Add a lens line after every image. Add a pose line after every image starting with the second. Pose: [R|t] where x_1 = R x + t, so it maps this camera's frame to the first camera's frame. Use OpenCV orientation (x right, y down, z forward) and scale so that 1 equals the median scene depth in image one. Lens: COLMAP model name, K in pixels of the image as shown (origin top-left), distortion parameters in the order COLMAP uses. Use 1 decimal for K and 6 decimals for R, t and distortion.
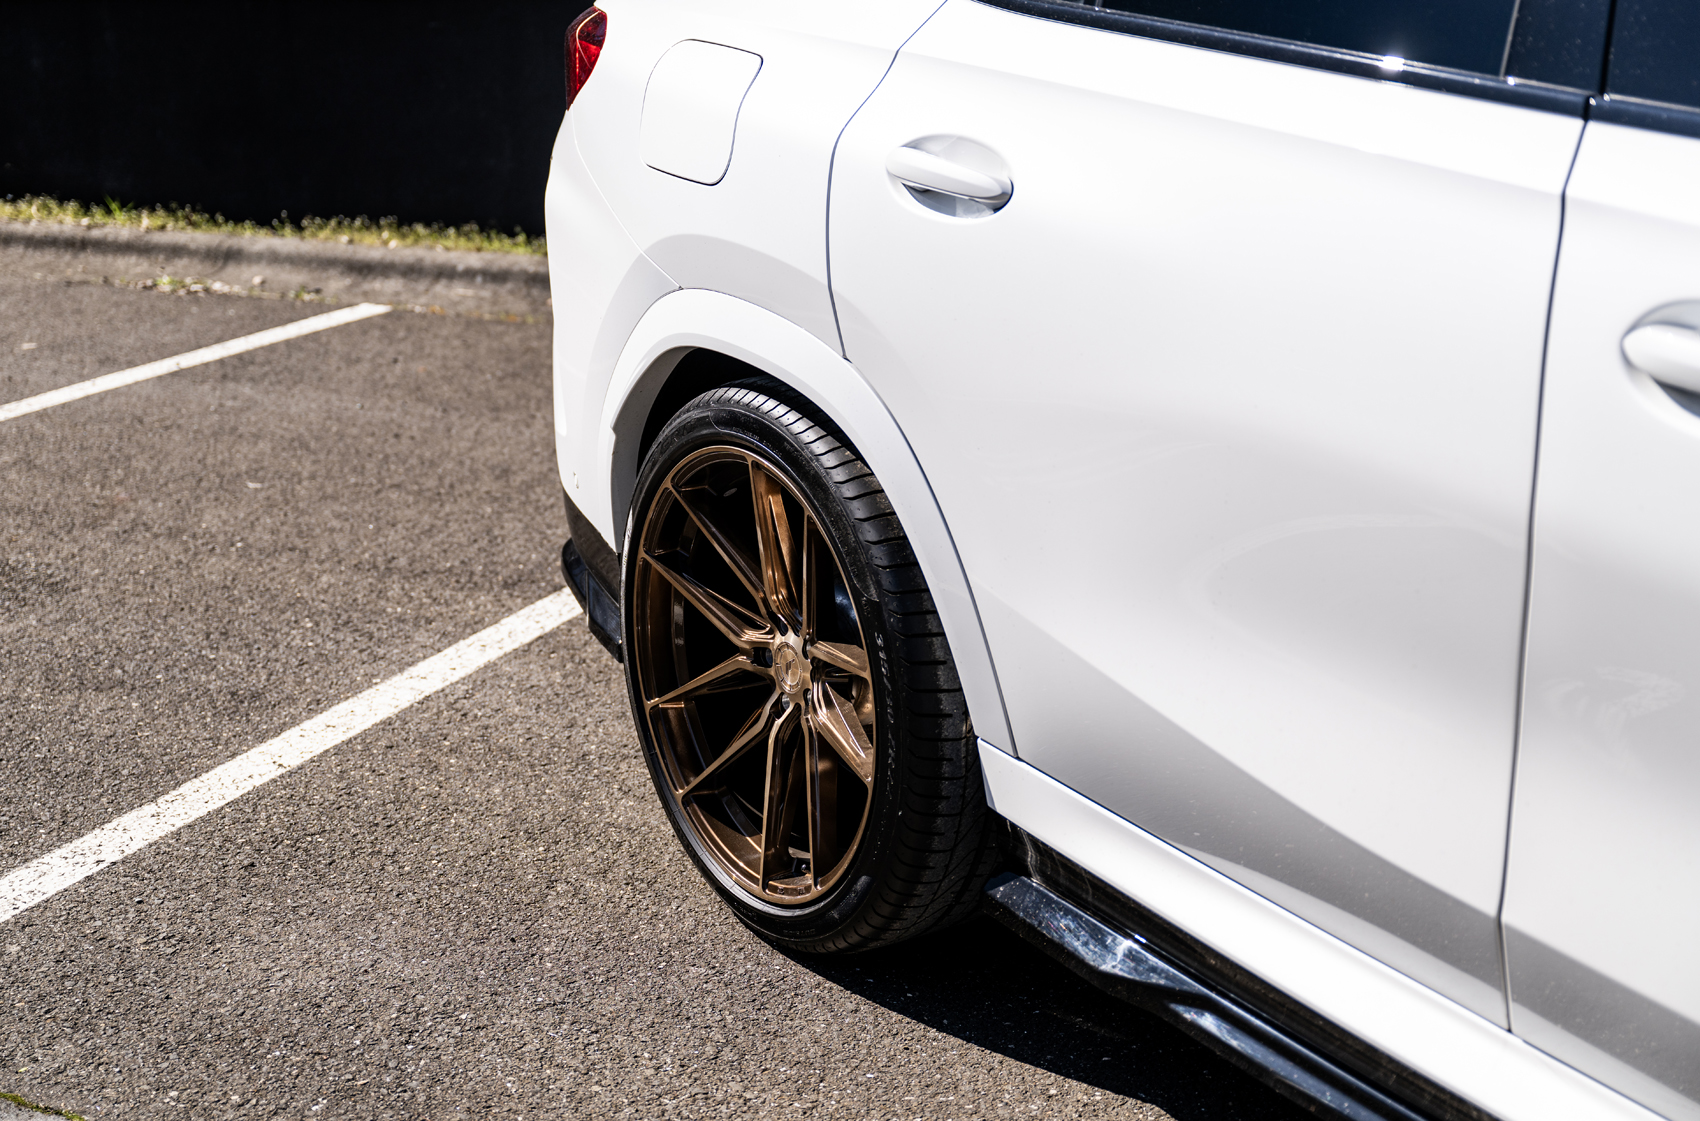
lens RADIAL K [[2261.4, 0, 850.0], [0, 2261.4, 560.5], [0, 0, 1]] dist [-0.000340, 0.000388]
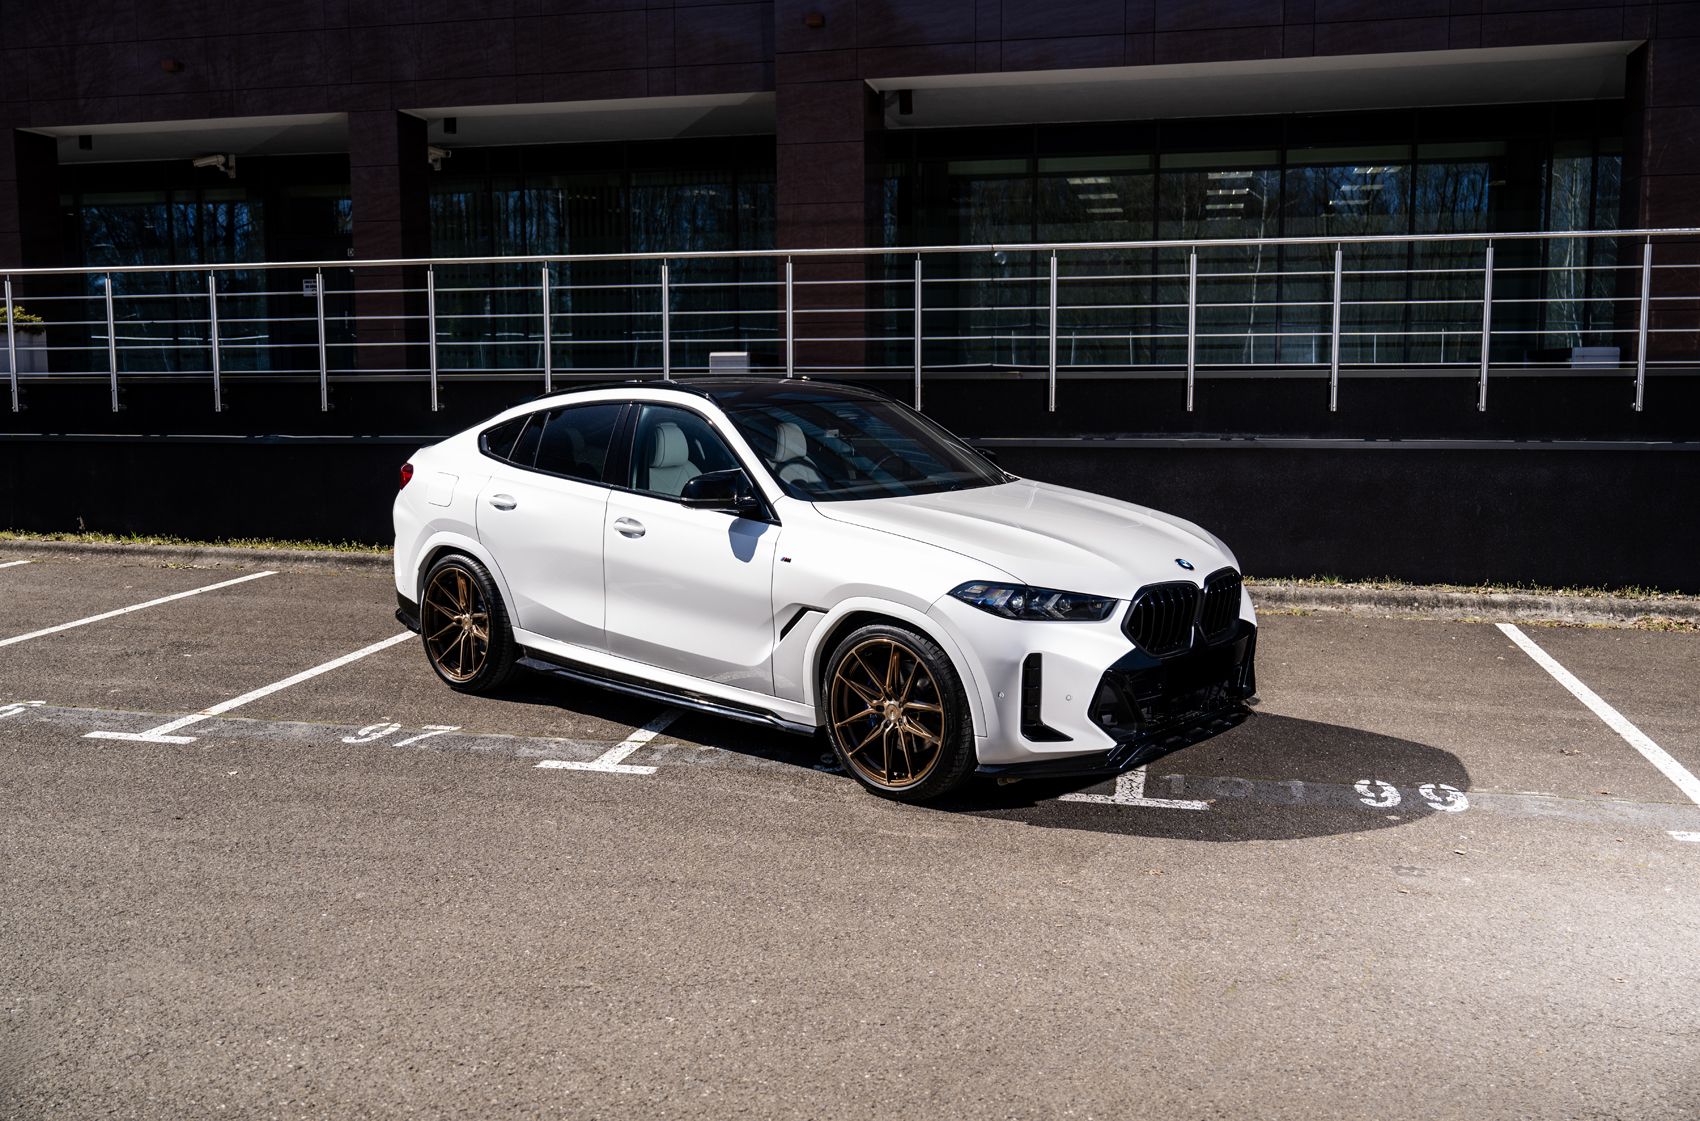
lens RADIAL K [[1537.3, 0, 850.0], [0, 1537.3, 560.5], [0, 0, 1]] dist [-0.002020, 0.013107]
pose [[0.968220, -0.013093, 0.249757, -0.039509], [0.051653, 0.987567, -0.148471, 0.315266], [-0.244708, 0.156653, 0.956858, -1.516566]]
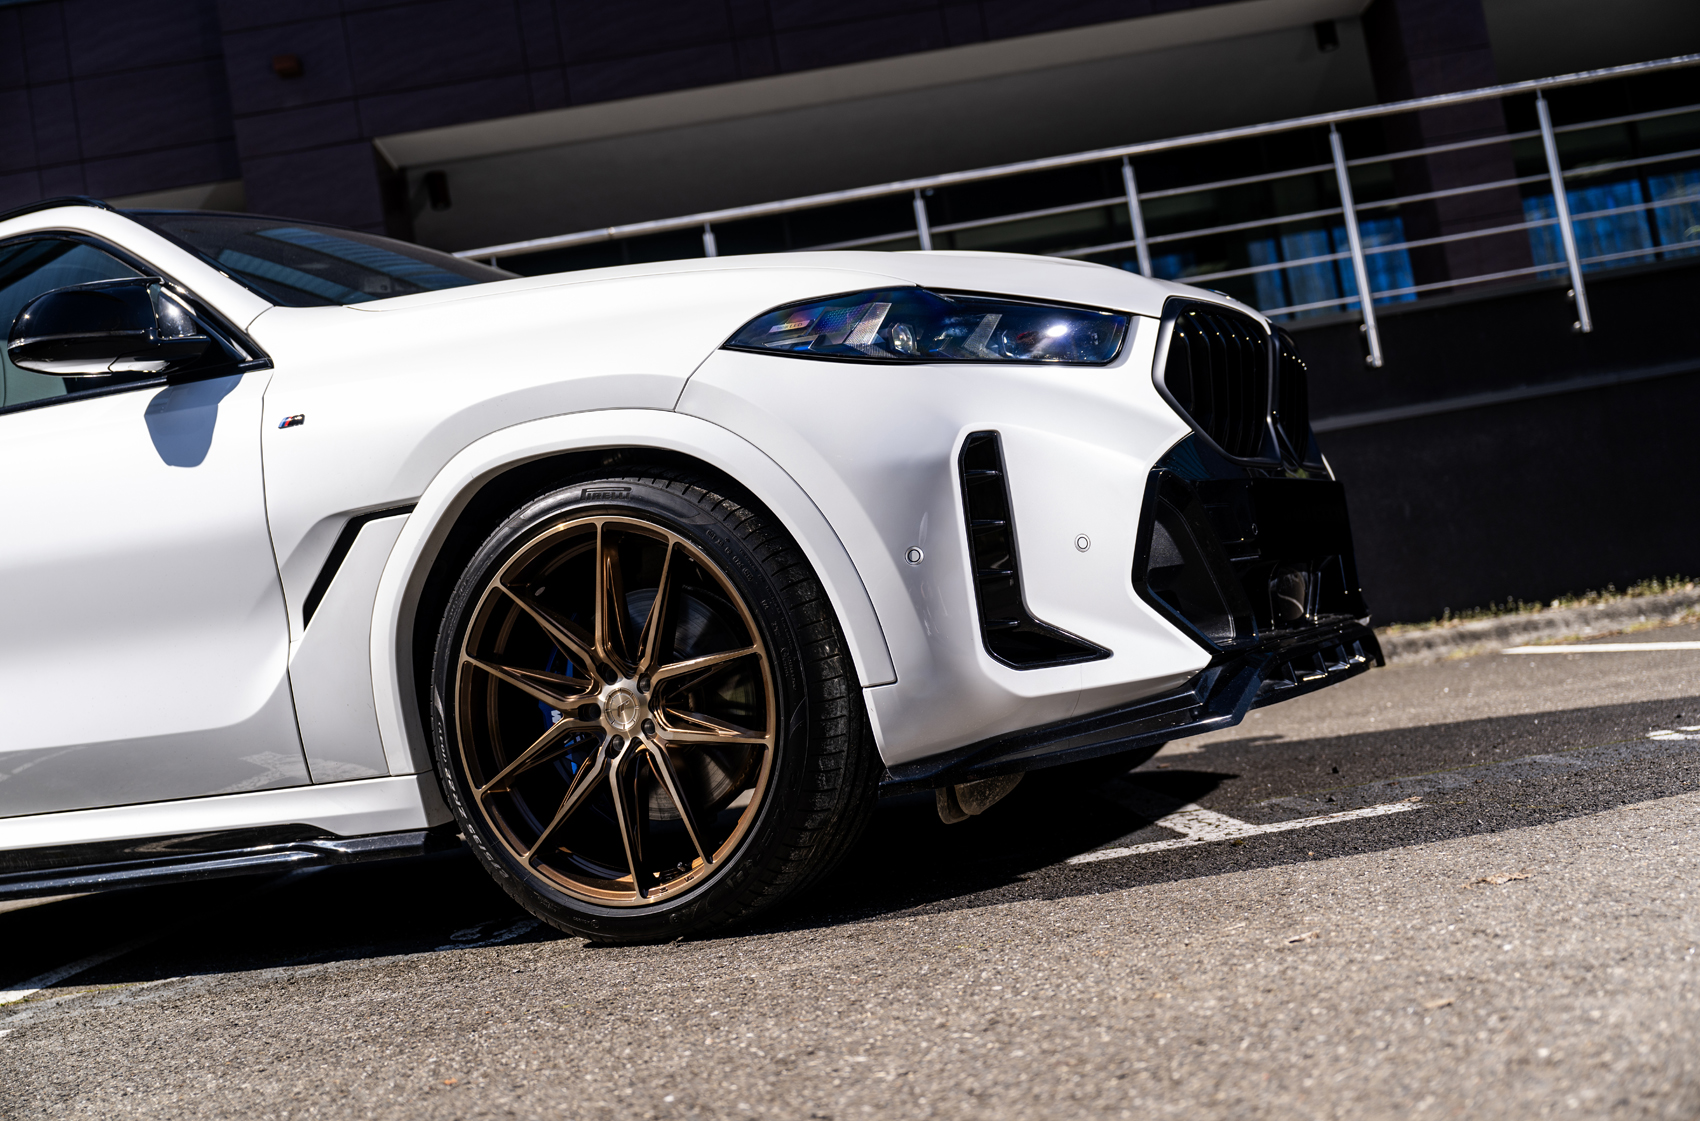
lens RADIAL K [[1810.4, 0, 850.0], [0, 1810.4, 560.5], [0, 0, 1]] dist [0.004661, 0.002579]
pose [[0.875229, -0.090543, 0.475160, 0.157491], [0.266249, 0.910300, -0.316962, 0.444052], [-0.403840, 0.403925, 0.820828, -0.551137]]
